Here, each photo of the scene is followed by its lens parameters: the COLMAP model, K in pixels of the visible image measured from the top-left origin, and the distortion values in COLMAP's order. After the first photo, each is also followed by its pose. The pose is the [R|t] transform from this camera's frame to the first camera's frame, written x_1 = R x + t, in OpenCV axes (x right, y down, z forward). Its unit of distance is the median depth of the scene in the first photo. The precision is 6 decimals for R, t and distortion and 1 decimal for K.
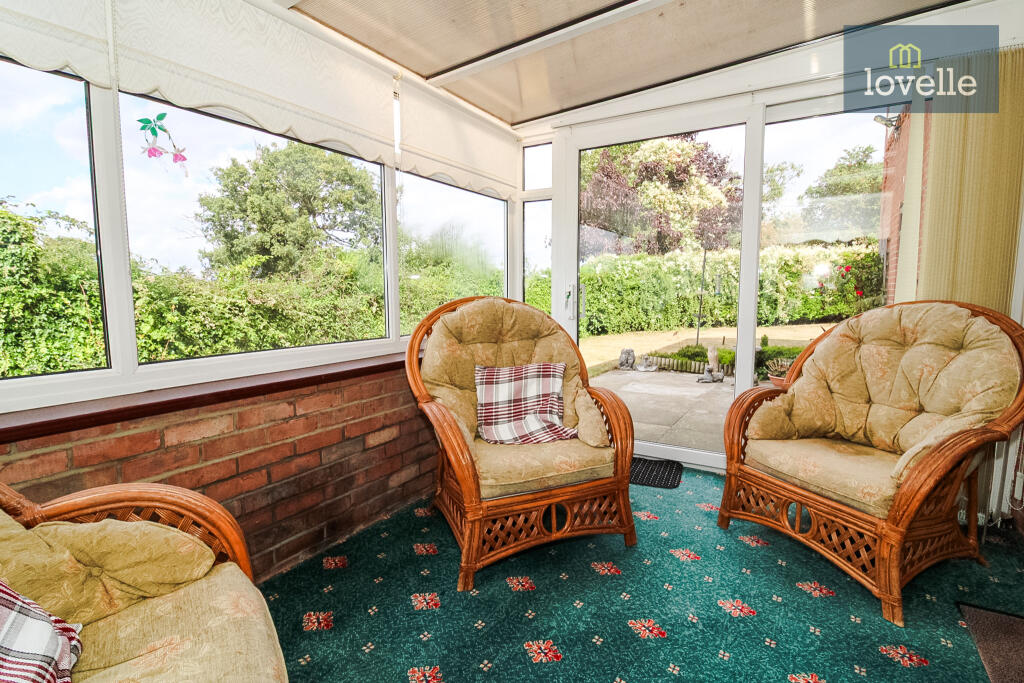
lens RADIAL K [[488.8, 0, 517.4], [0, 488.8, 341.8], [0, 0, 1]] dist [0.001668, -0.010669]
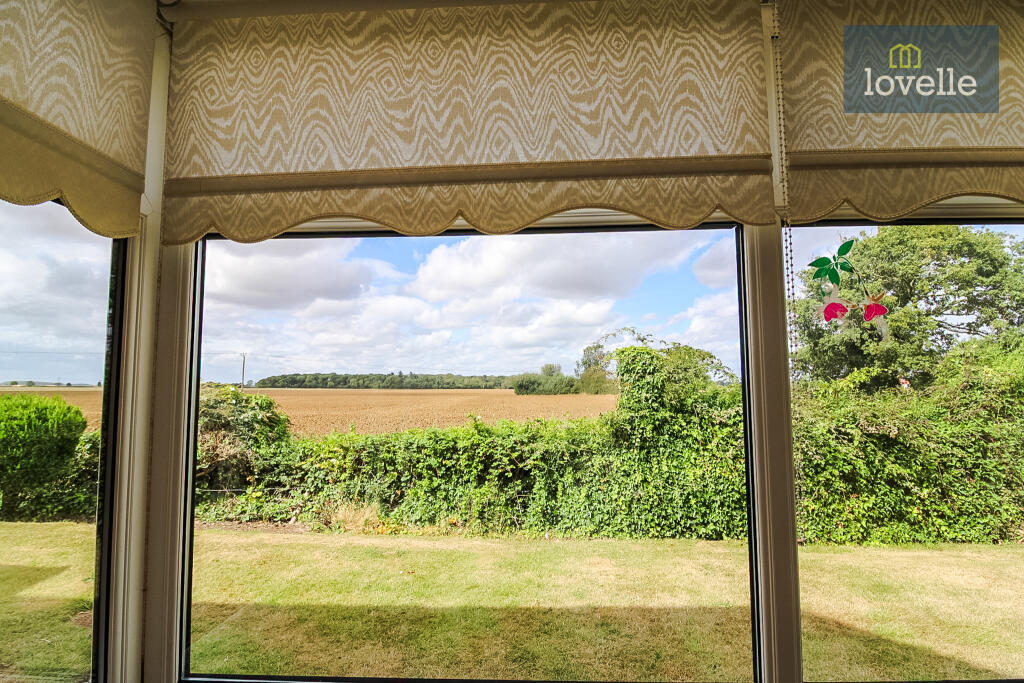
lens RADIAL K [[488.8, 0, 517.4], [0, 488.8, 341.8], [0, 0, 1]] dist [0.001668, -0.010669]
pose [[0.486468, -0.077652, -0.870241, -0.108942], [-0.088537, 0.986534, -0.137522, -0.061032], [0.869201, 0.143949, 0.473042, 0.102135]]
